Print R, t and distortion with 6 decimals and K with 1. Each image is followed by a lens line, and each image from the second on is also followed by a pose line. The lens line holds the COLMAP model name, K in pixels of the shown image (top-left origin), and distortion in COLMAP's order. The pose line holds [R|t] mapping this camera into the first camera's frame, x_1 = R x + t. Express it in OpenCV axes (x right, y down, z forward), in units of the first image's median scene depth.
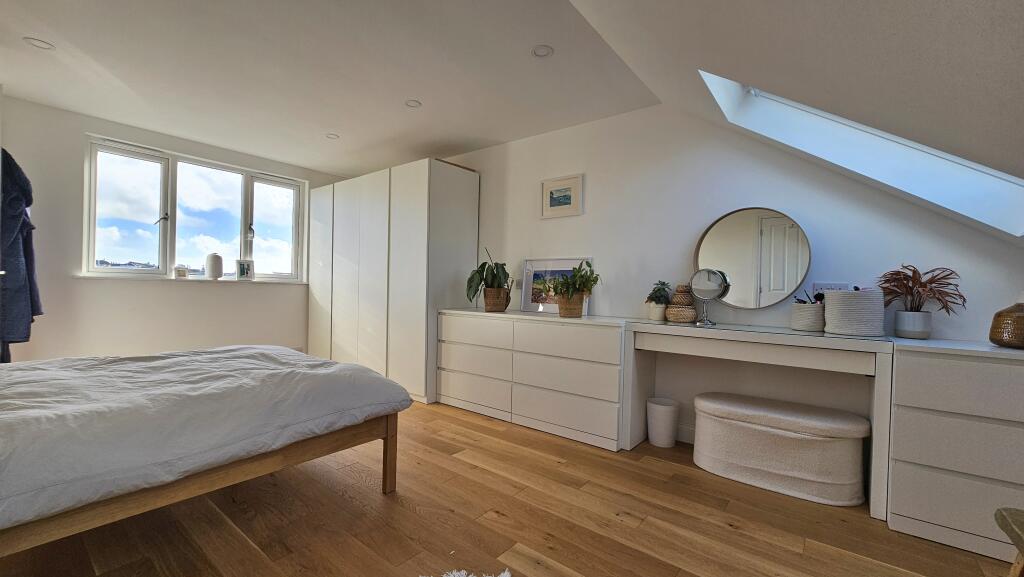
lens RADIAL K [[420.5, 0, 502.9], [0, 420.5, 283.6], [0, 0, 1]] dist [0.001601, 0.000472]
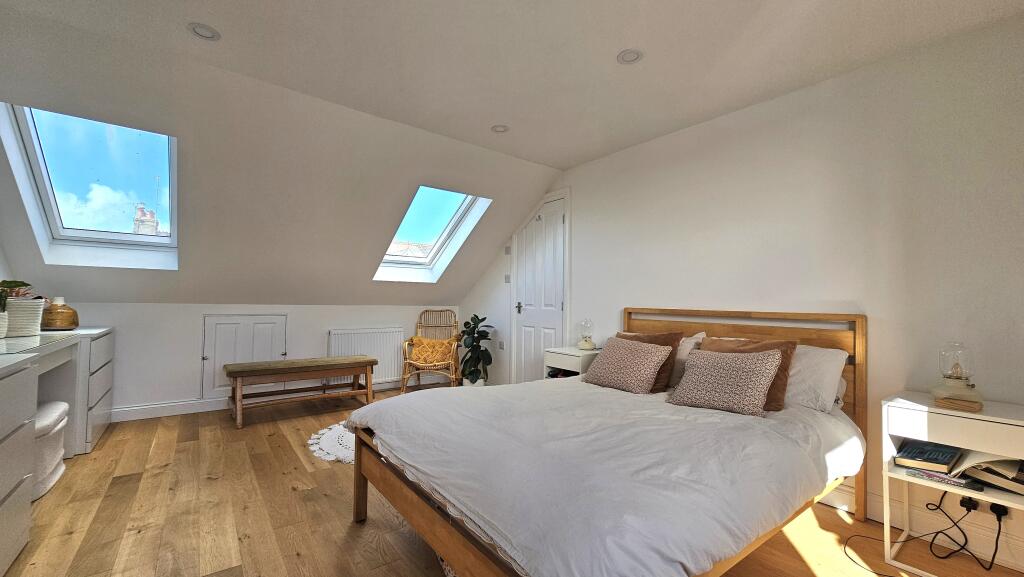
lens RADIAL K [[420.5, 0, 509.4], [0, 420.5, 290.9], [0, 0, 1]] dist [0.001601, 0.000472]
pose [[-0.970043, -0.036274, 0.240211, -0.494819], [-0.043773, 0.998704, -0.025956, -0.021583], [-0.238959, -0.035693, -0.970374, 1.131225]]
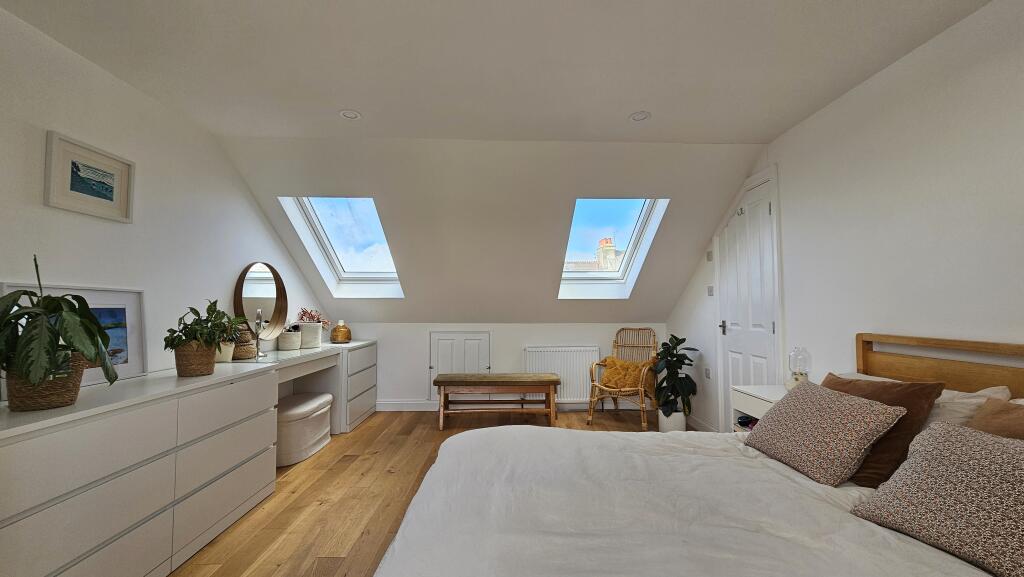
lens RADIAL K [[420.5, 0, 506.0], [0, 420.5, 287.0], [0, 0, 1]] dist [0.001601, 0.000472]
pose [[-0.632770, 0.015672, 0.774181, -0.670004], [-0.022441, 0.999004, -0.038565, -0.051417], [-0.774014, -0.041776, -0.631789, 0.927161]]
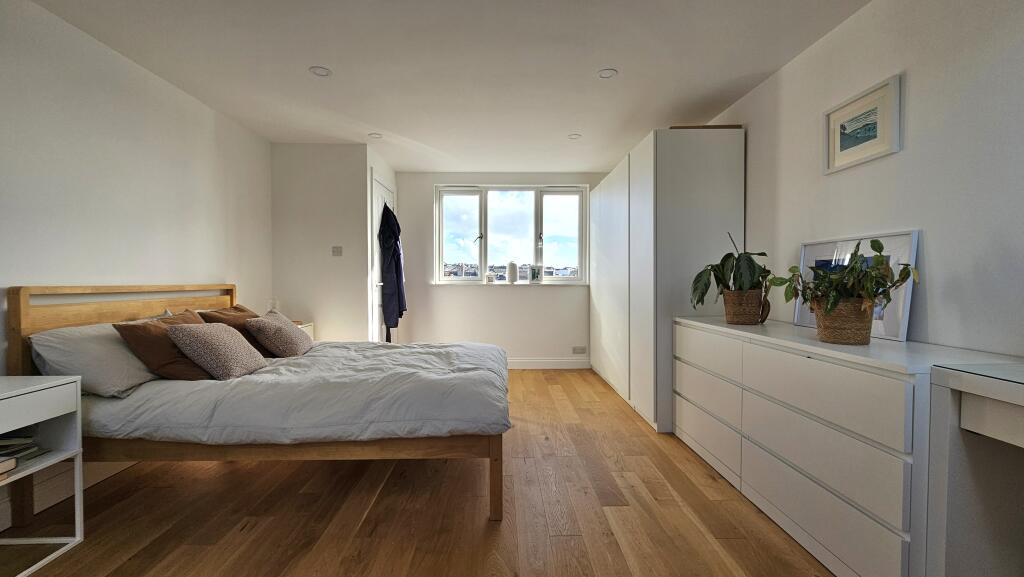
lens RADIAL K [[420.5, 0, 506.5], [0, 420.5, 284.9], [0, 0, 1]] dist [0.001601, 0.000472]
pose [[0.637957, -0.016245, -0.769900, 0.270977], [0.025894, 0.999665, 0.000364, -0.007968], [0.769636, -0.020169, 0.638164, 0.265630]]
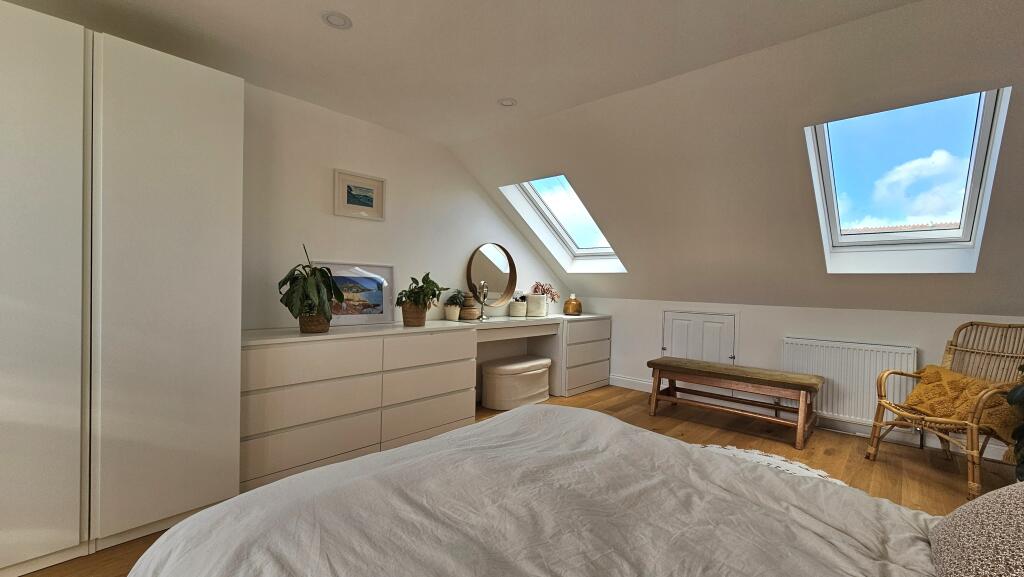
lens RADIAL K [[420.5, 0, 508.8], [0, 420.5, 288.2], [0, 0, 1]] dist [0.001601, 0.000472]
pose [[0.090340, -0.030577, 0.995441, -0.744573], [-0.028502, 0.999040, 0.033274, -0.047017], [-0.995503, -0.031379, 0.089382, 0.599837]]
